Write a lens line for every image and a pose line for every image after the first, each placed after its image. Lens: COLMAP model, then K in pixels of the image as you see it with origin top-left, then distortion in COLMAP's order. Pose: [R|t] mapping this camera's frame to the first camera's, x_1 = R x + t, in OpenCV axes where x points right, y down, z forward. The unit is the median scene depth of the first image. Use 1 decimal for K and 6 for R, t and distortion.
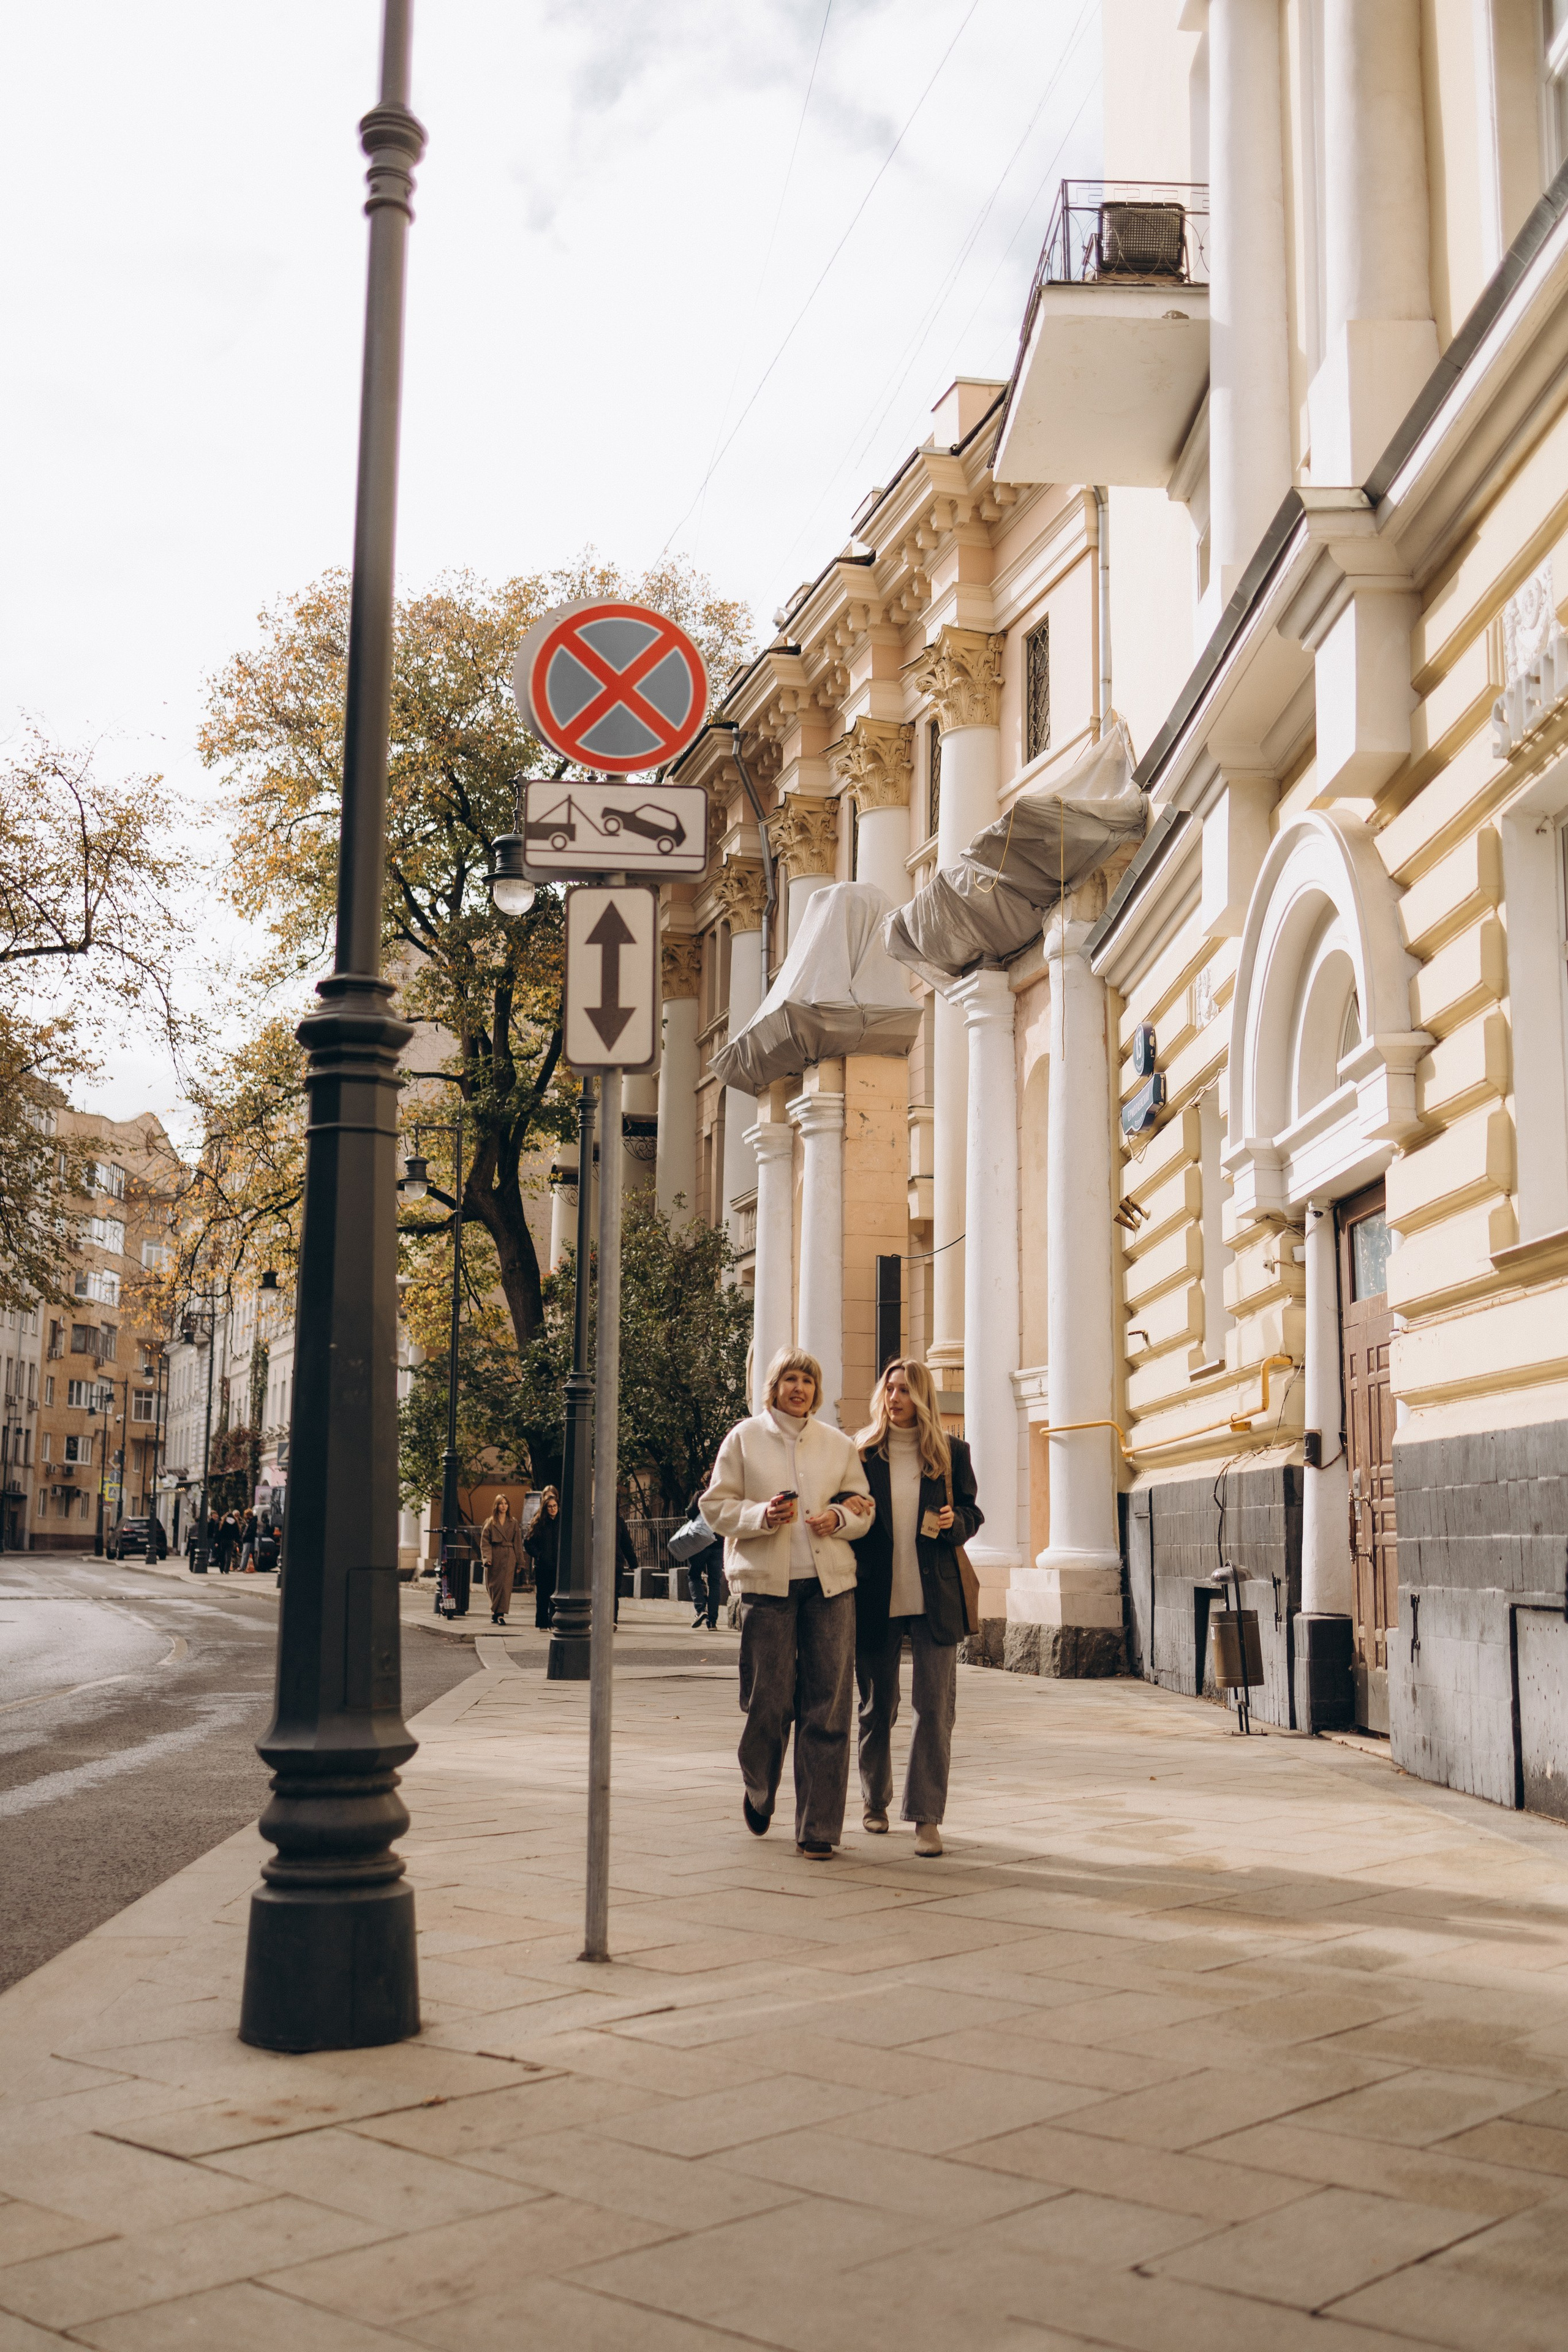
lens RADIAL K [[2283.8, 0, 787.3], [0, 2283.8, 1192.8], [0, 0, 1]] dist [0.009429, -0.021283]
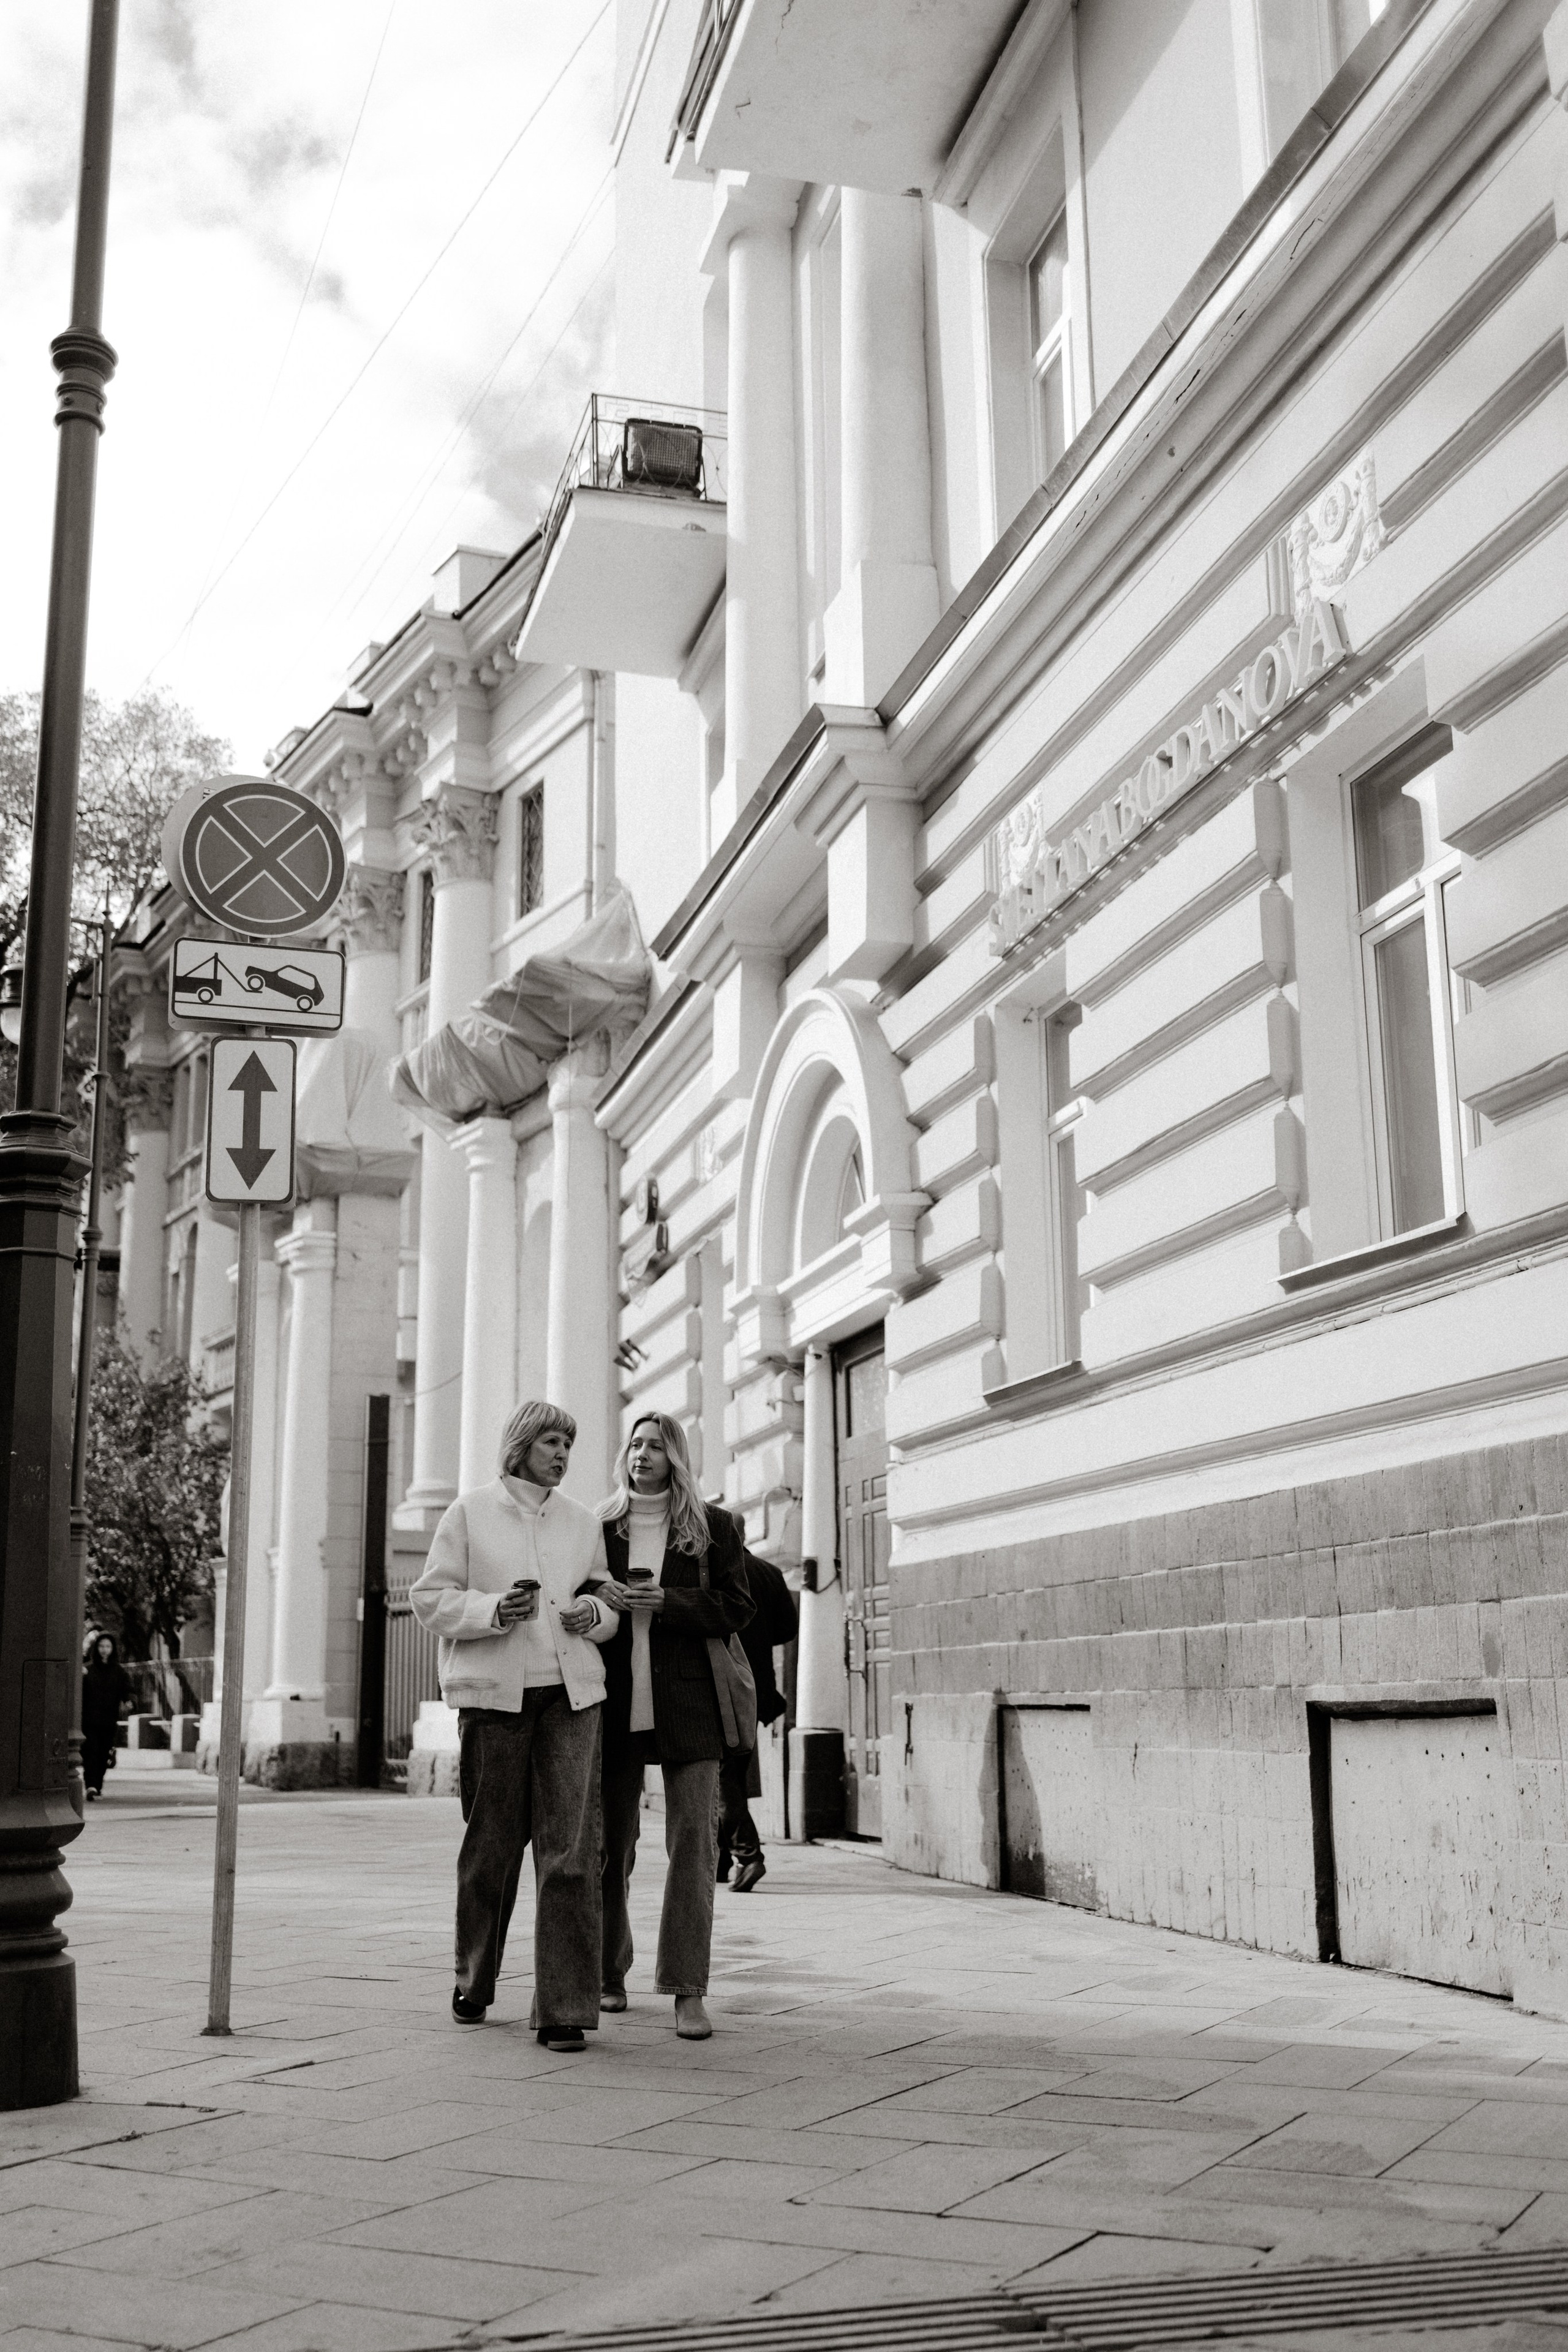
lens RADIAL K [[2285.0, 0, 786.7], [0, 2285.0, 1184.6], [0, 0, 1]] dist [-0.005140, -0.013545]
pose [[0.971652, 0.033035, 0.234095, -0.041726], [-0.017178, 0.997437, -0.069456, 0.003767], [-0.235790, 0.063466, 0.969729, -0.059000]]
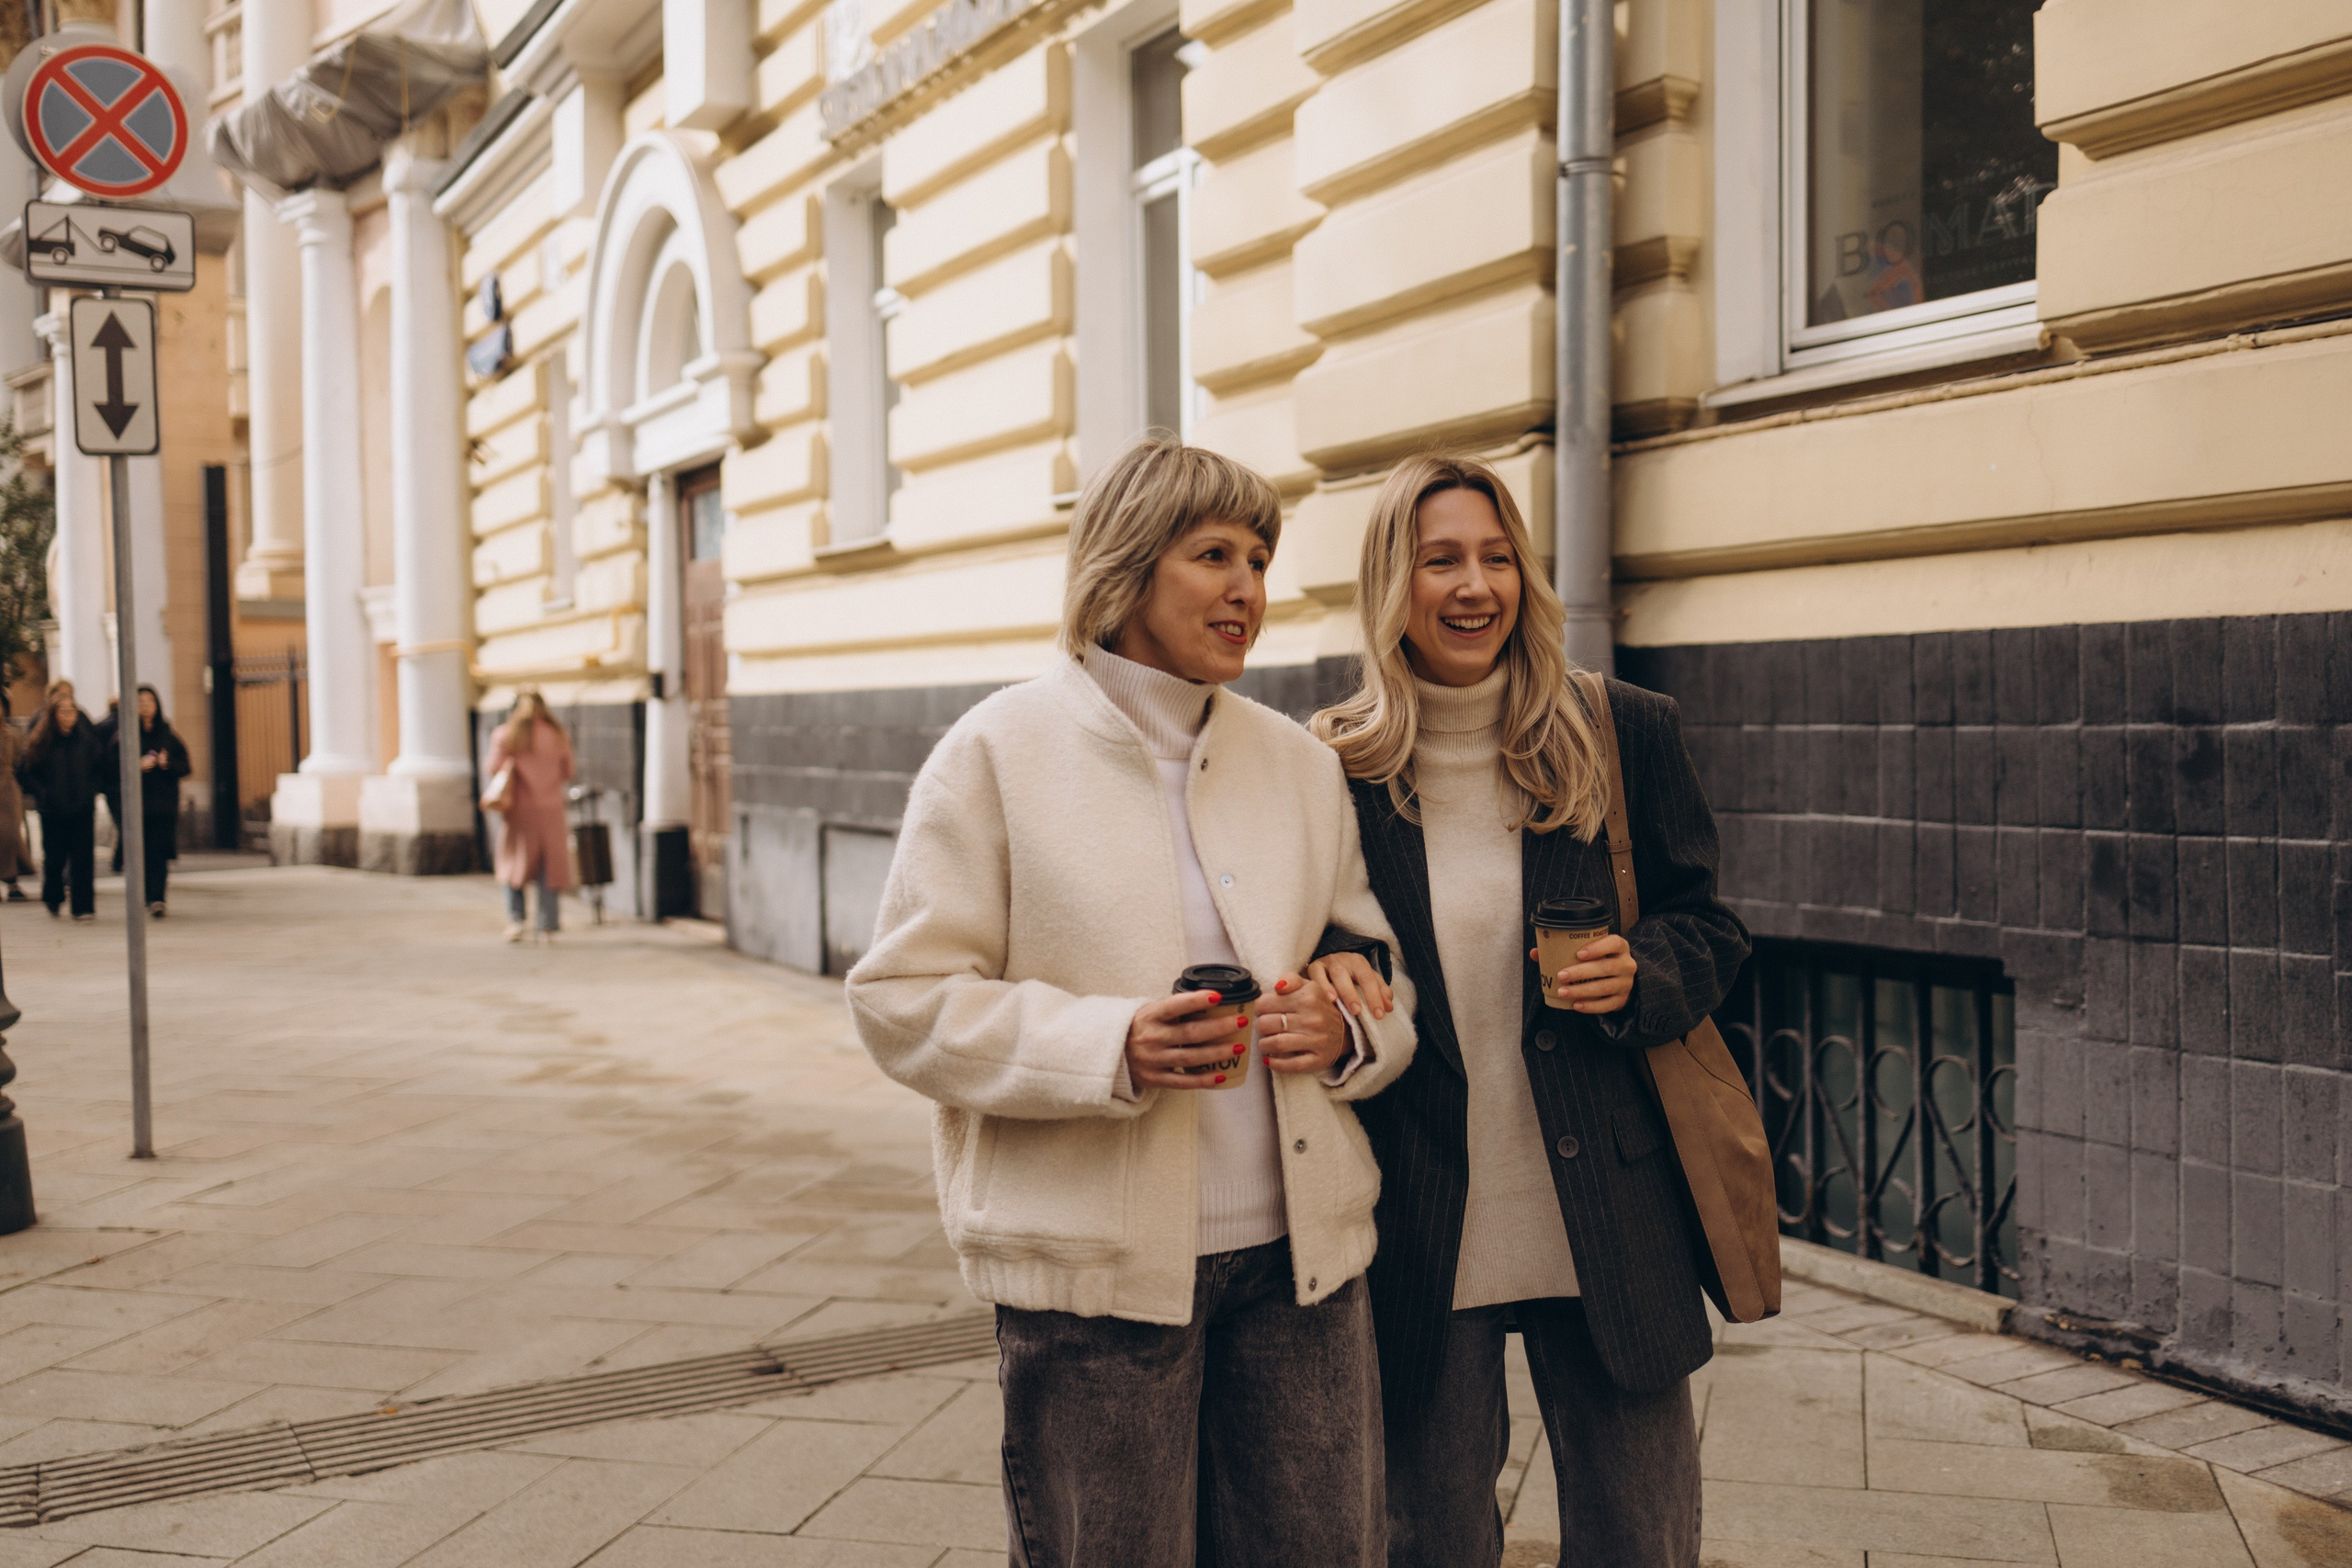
lens RADIAL K [[2284.8, 0, 1176.0], [0, 2284.8, 784.0], [0, 0, 1]] dist [-0.005140, -0.013545]
pose [[0.894472, -0.039620, 0.445366, -0.060260], [-0.043753, 0.983530, 0.175368, -0.059246], [-0.444979, -0.176348, 0.878007, -0.169428]]
